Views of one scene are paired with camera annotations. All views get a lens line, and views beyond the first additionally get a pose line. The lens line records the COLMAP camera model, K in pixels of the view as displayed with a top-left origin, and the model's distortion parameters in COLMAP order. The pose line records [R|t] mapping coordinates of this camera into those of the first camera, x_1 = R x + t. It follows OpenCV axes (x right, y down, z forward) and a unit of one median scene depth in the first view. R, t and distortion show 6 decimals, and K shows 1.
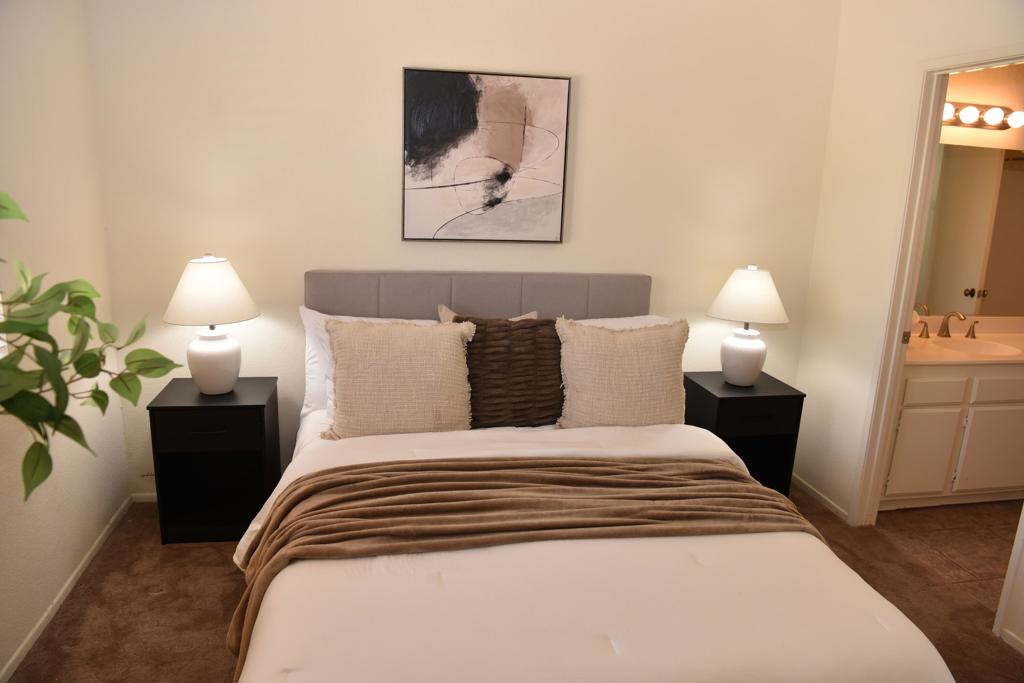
lens RADIAL K [[713.3, 0, 508.7], [0, 713.3, 345.2], [0, 0, 1]] dist [-0.065443, 0.009095]
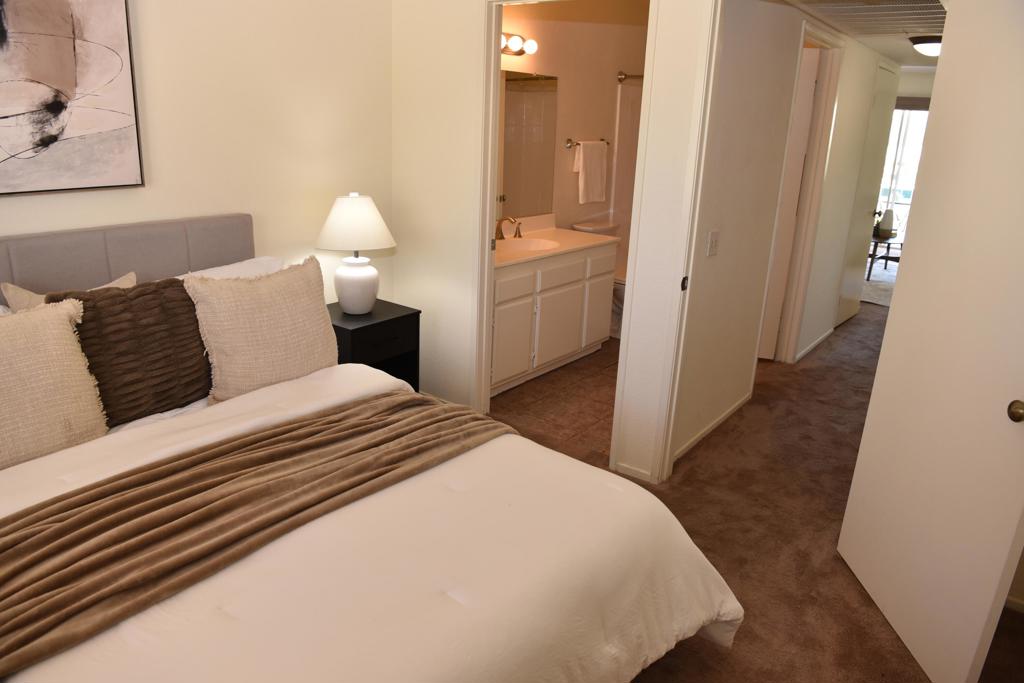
lens RADIAL K [[713.3, 0, 508.7], [0, 713.3, 345.2], [0, 0, 1]] dist [-0.065443, 0.009095]
pose [[0.748205, -0.213402, 0.628211, -0.184957], [0.144685, 0.976552, 0.159412, -0.035017], [-0.647499, -0.028380, 0.761537, 0.111779]]
